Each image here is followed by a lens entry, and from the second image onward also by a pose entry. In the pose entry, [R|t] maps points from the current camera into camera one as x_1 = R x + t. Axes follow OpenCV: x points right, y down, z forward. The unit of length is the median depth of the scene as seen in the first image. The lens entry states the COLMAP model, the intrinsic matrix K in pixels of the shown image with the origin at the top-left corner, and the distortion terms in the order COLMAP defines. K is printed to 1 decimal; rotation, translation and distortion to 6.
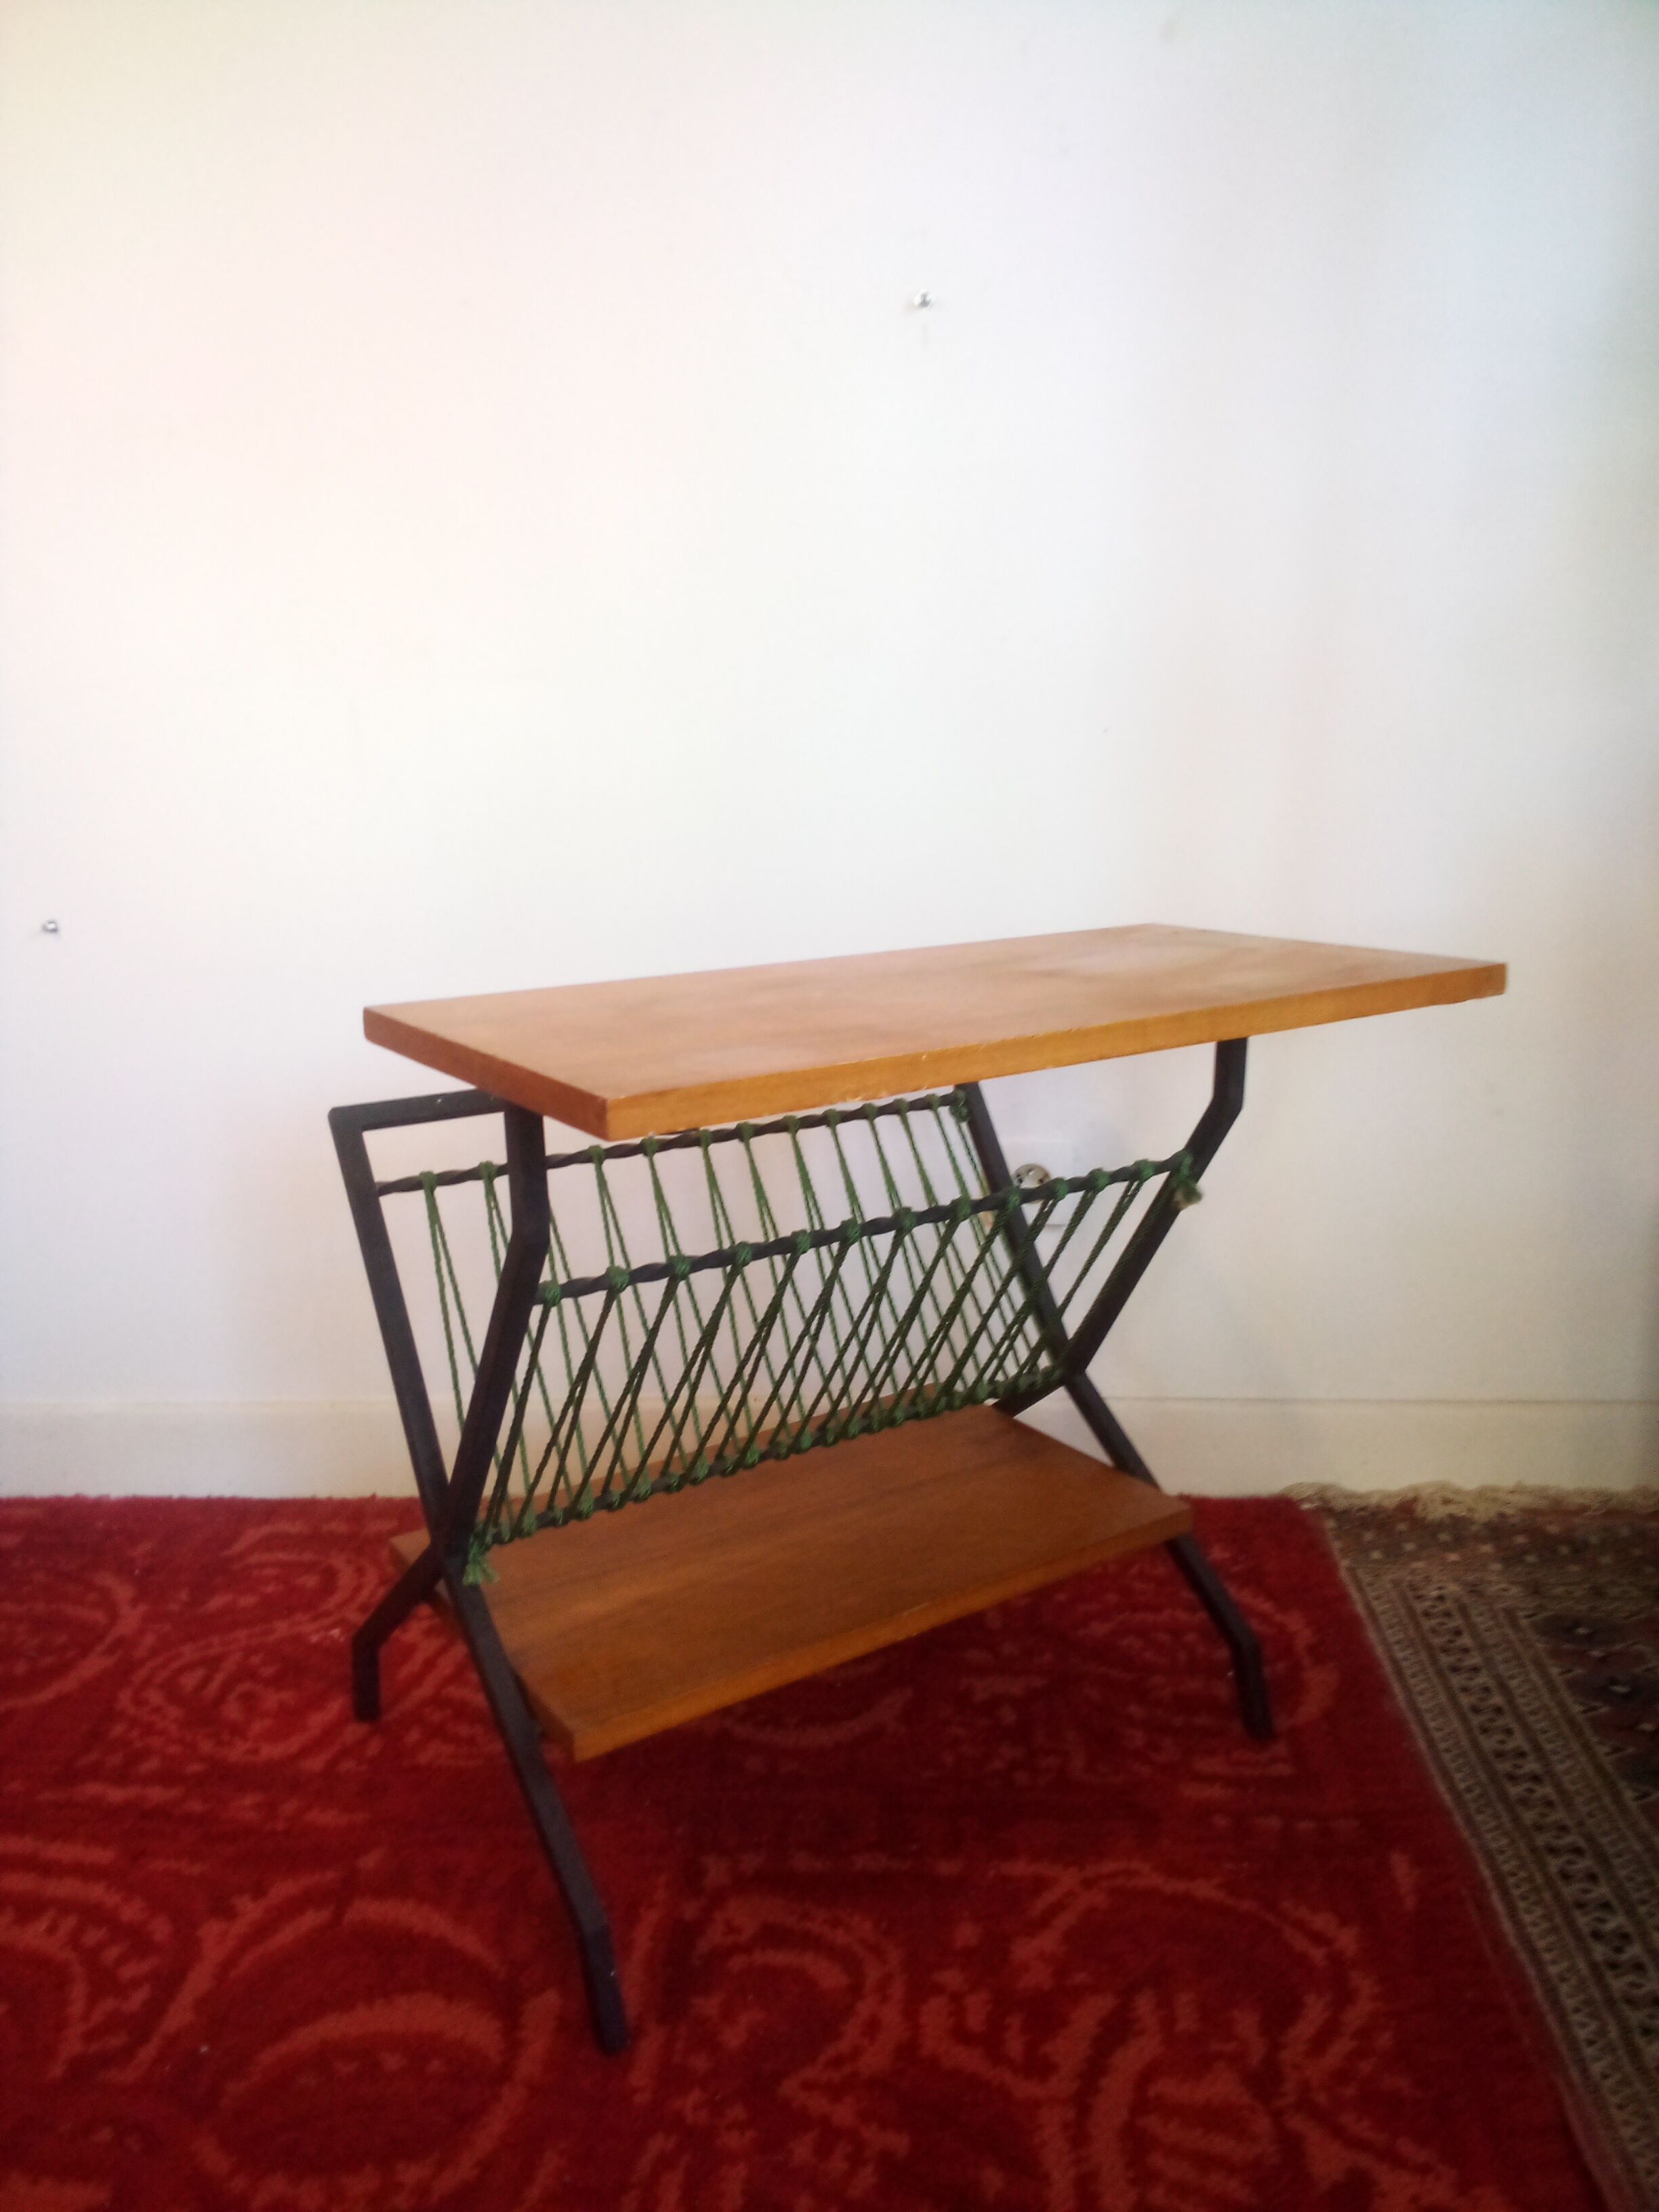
lens RADIAL K [[1746.4, 0, 829.5], [0, 1746.4, 1106.0], [0, 0, 1]] dist [0.015879, -0.039332]
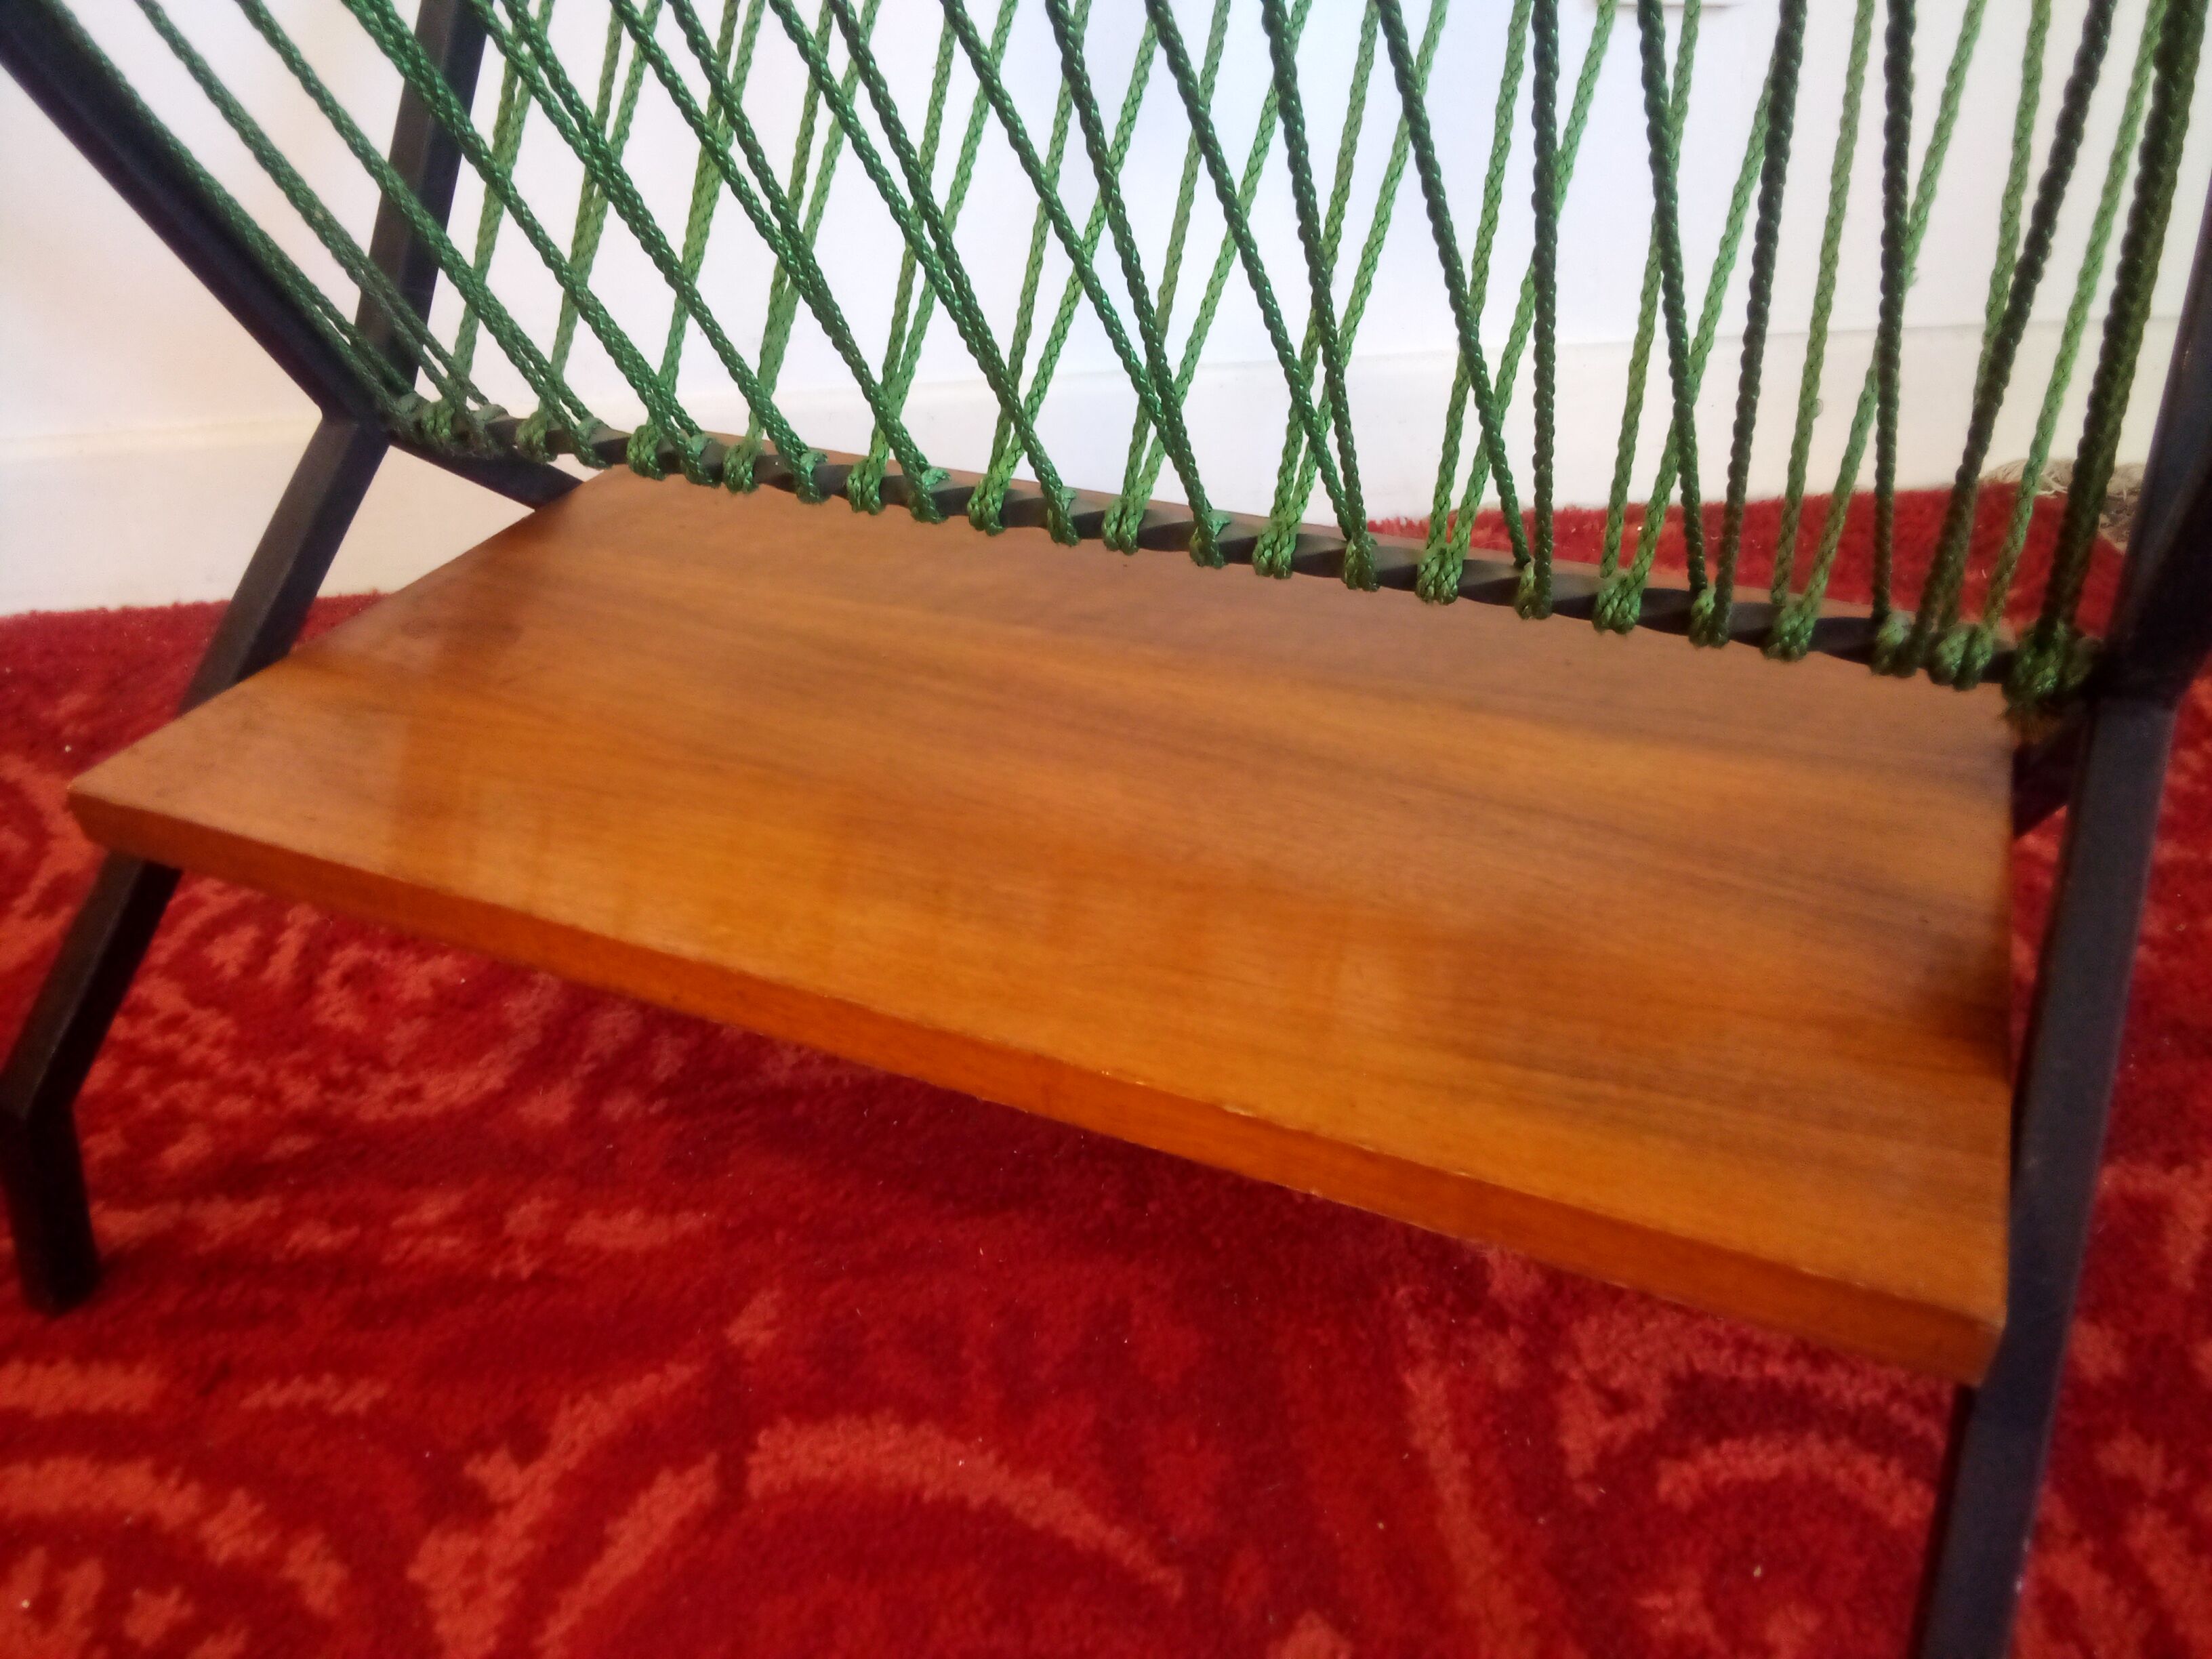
lens RADIAL K [[1742.3, 0, 1102.8], [0, 1742.3, 844.9], [0, 0, 1]] dist [0.018663, -0.046818]
pose [[0.984208, -0.089574, 0.152678, -0.227641], [0.028877, 0.932210, 0.360765, 0.149450], [-0.174643, -0.350659, 0.920075, 0.598023]]
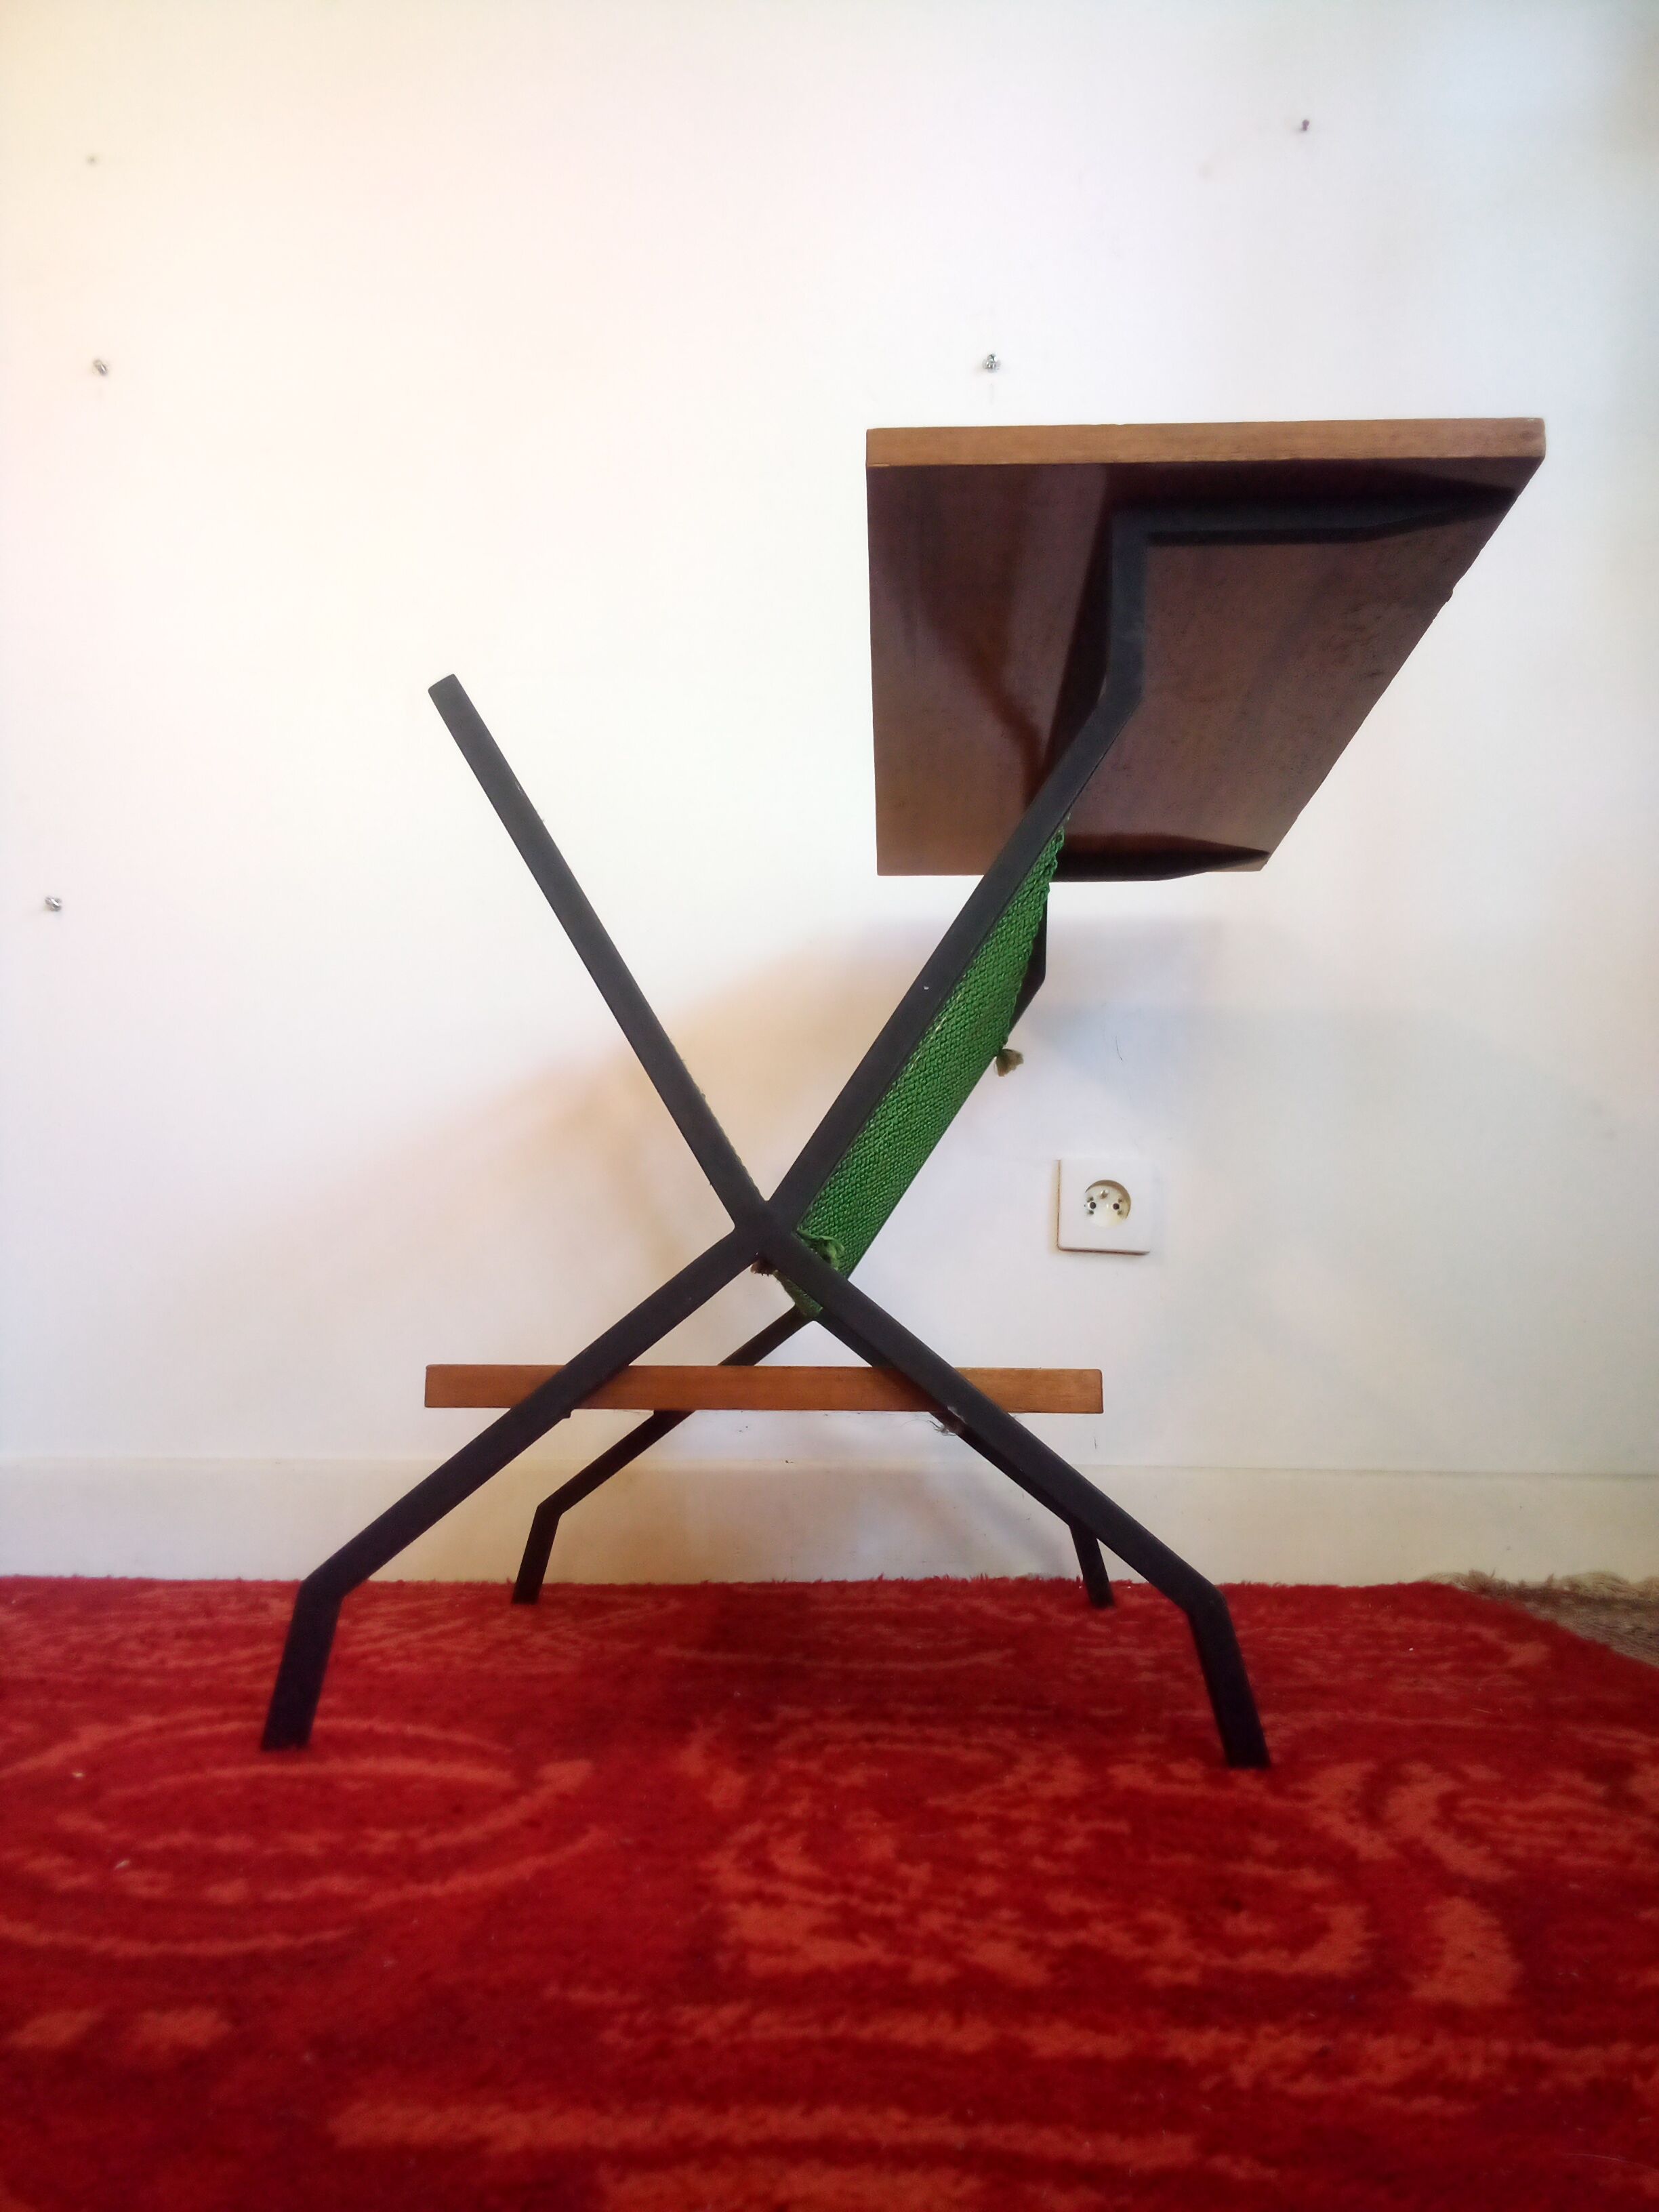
lens RADIAL K [[1750.9, 0, 829.5], [0, 1750.9, 1106.0], [0, 0, 1]] dist [0.016160, -0.049100]
pose [[0.998579, 0.040289, 0.034878, -0.082614], [-0.024155, 0.925633, -0.377651, 0.464376], [-0.047500, 0.376272, 0.925291, 0.212442]]
